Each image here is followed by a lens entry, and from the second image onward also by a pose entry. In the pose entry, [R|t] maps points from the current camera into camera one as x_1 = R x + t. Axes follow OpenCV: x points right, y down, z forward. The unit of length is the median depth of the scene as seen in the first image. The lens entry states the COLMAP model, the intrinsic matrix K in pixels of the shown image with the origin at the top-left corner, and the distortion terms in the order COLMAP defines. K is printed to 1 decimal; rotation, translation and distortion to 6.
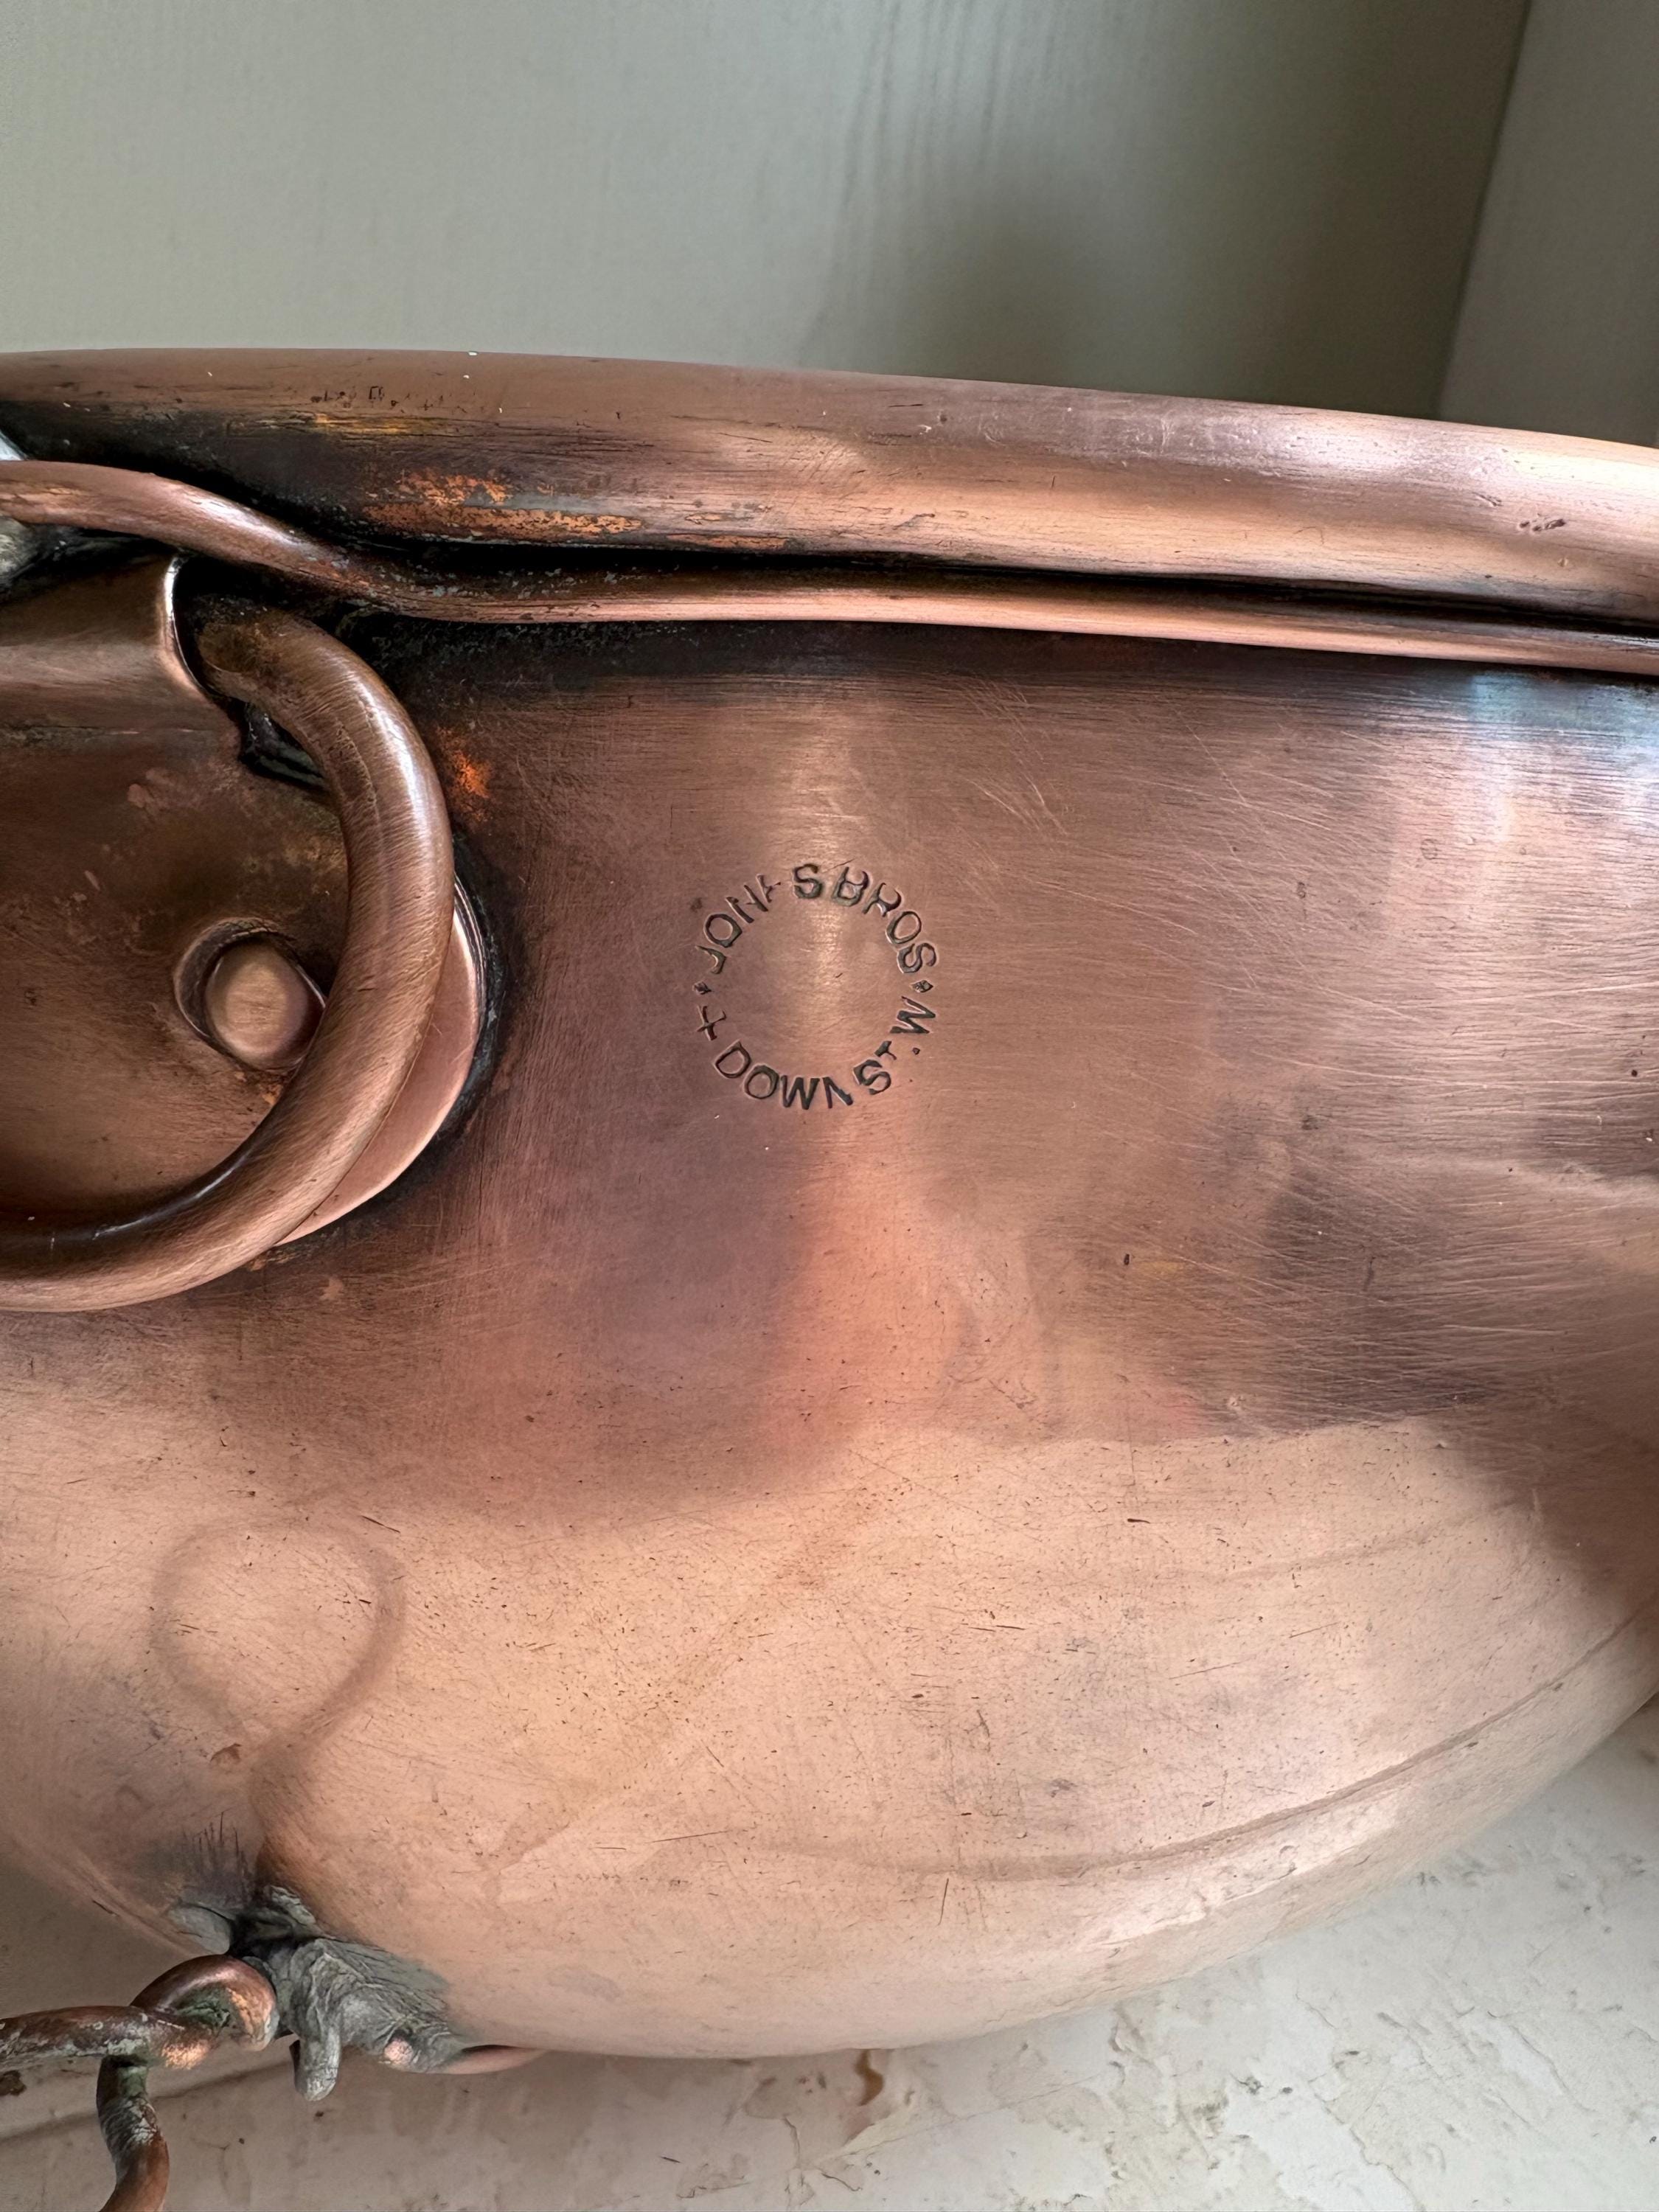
lens RADIAL K [[1683.1, 0, 825.2], [0, 1683.1, 1109.7], [0, 0, 1]] dist [0.013180, -0.017378]
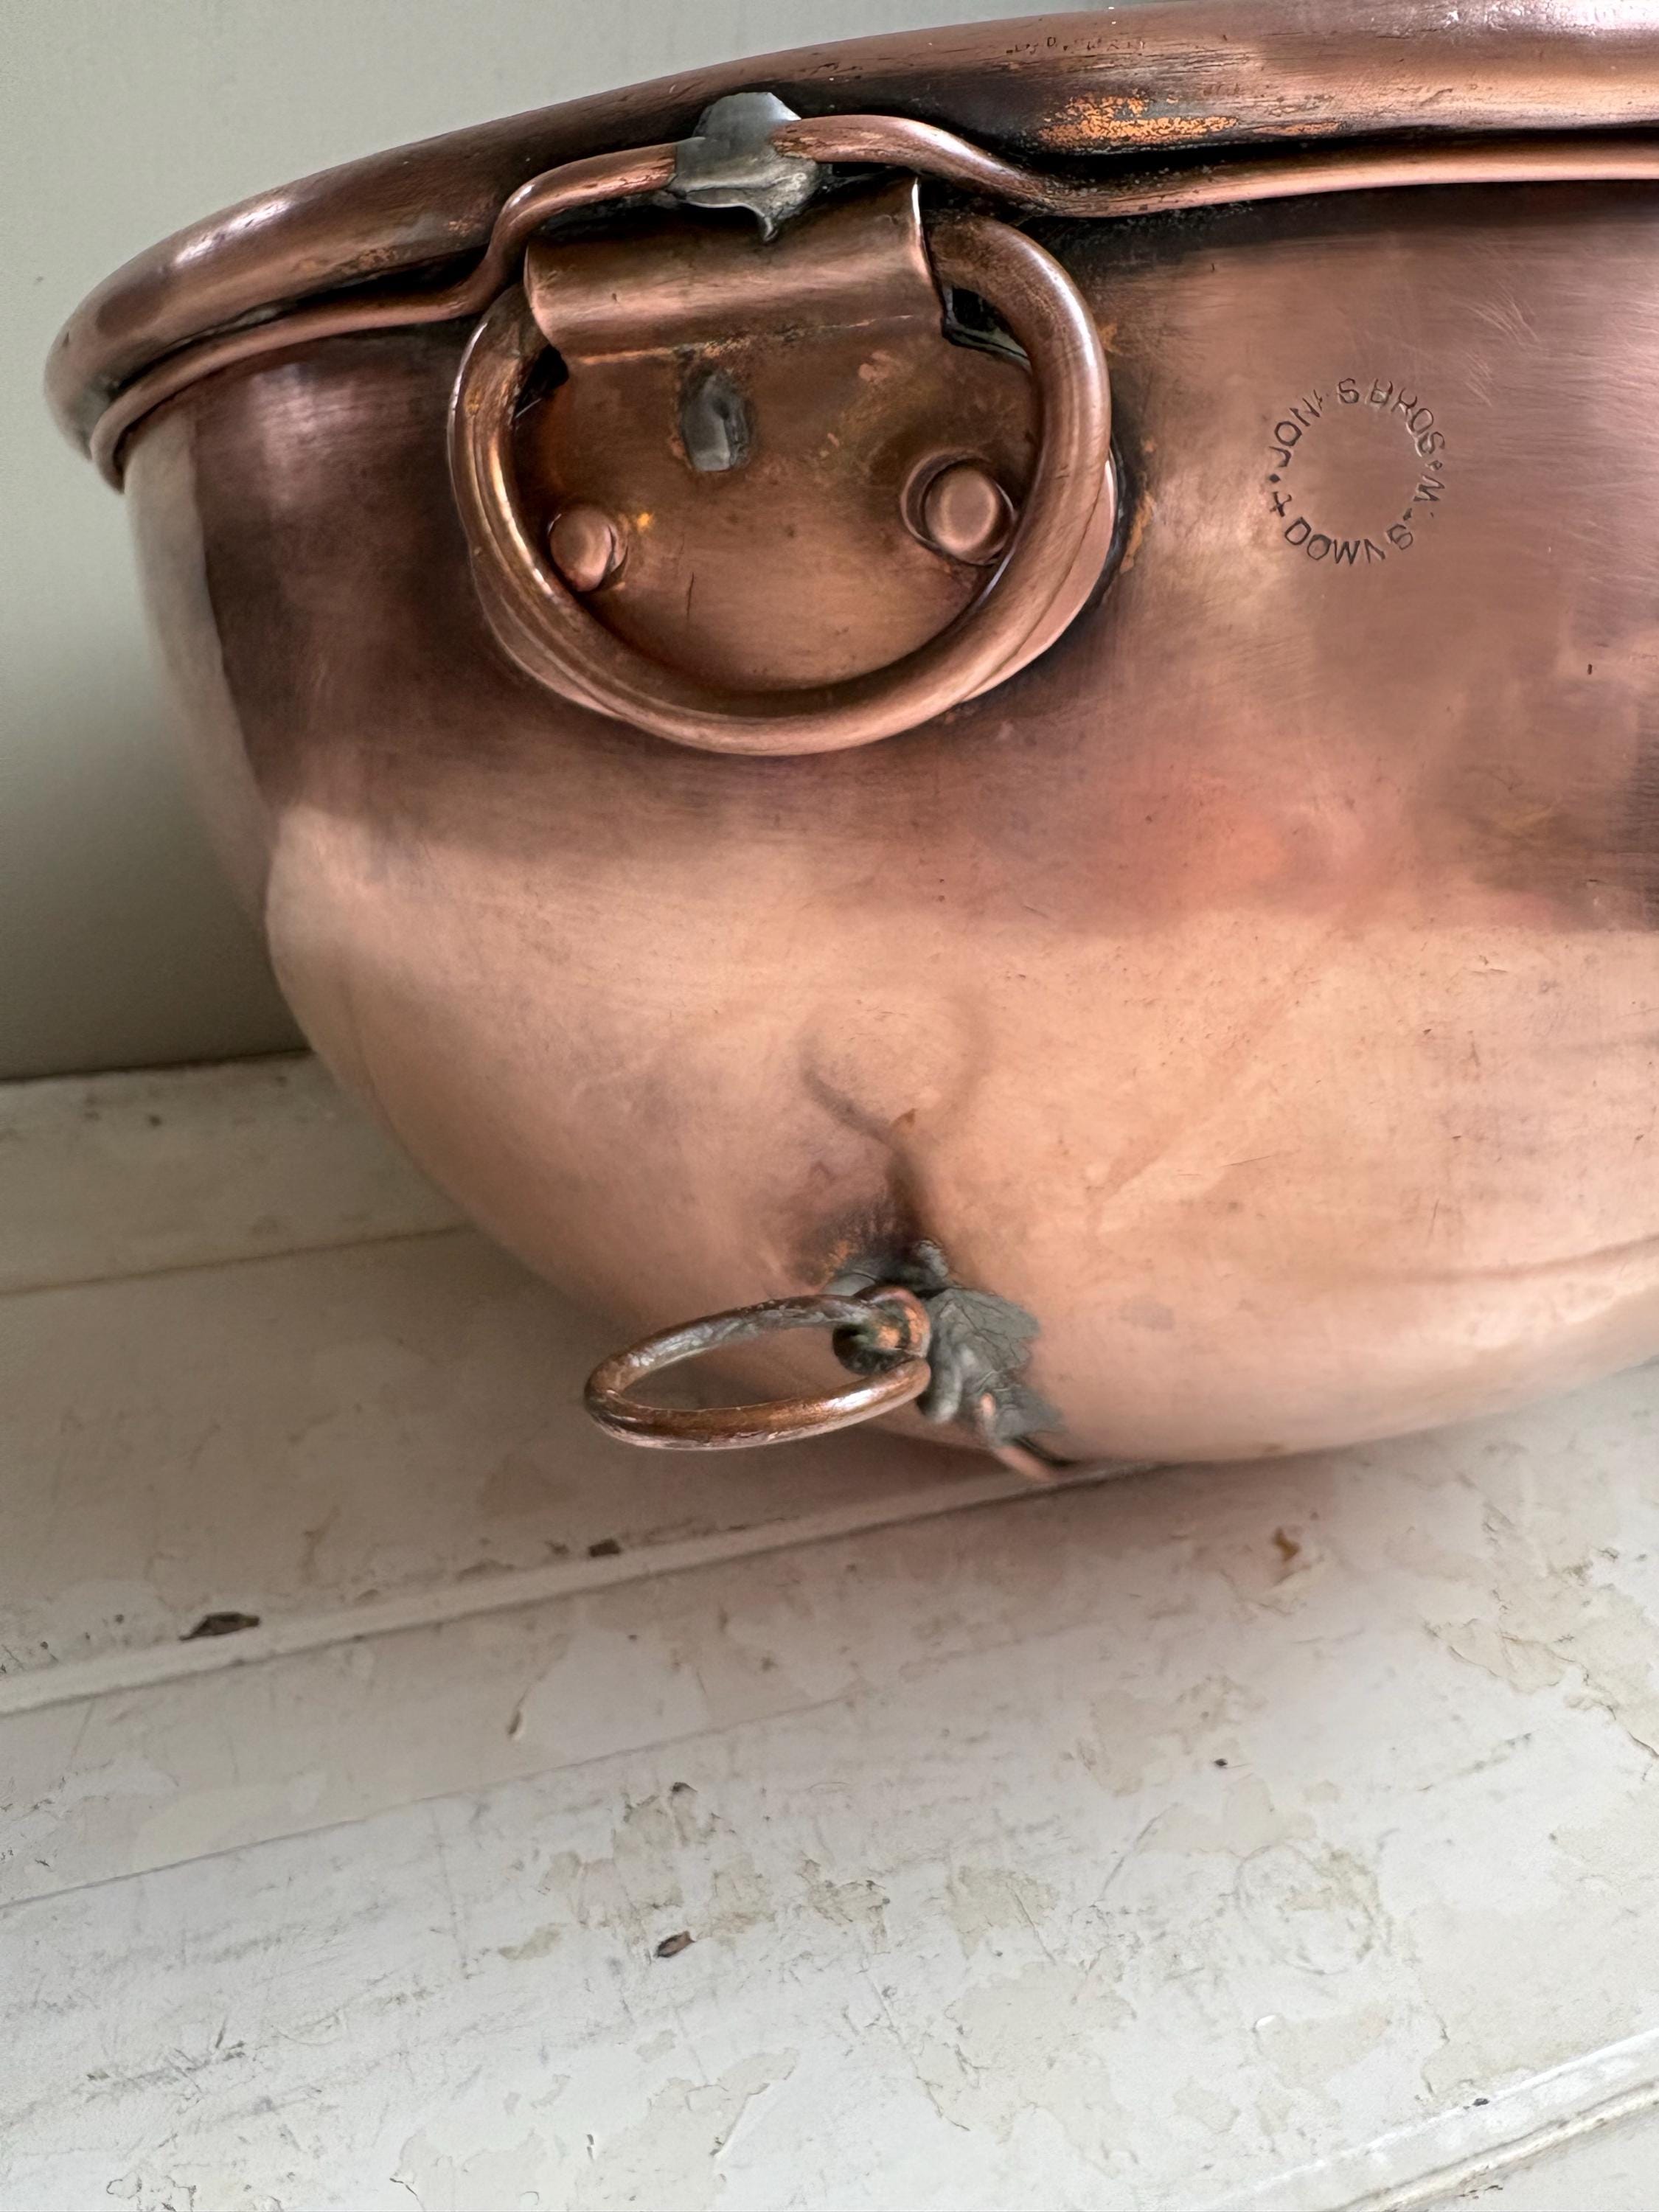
lens RADIAL K [[1683.1, 0, 837.1], [0, 1683.1, 1087.4], [0, 0, 1]] dist [0.013180, -0.017378]
pose [[0.993109, -0.058732, -0.101416, -0.307352], [0.065209, 0.995957, 0.061782, 0.305997], [0.097377, -0.067970, 0.992924, -0.424811]]
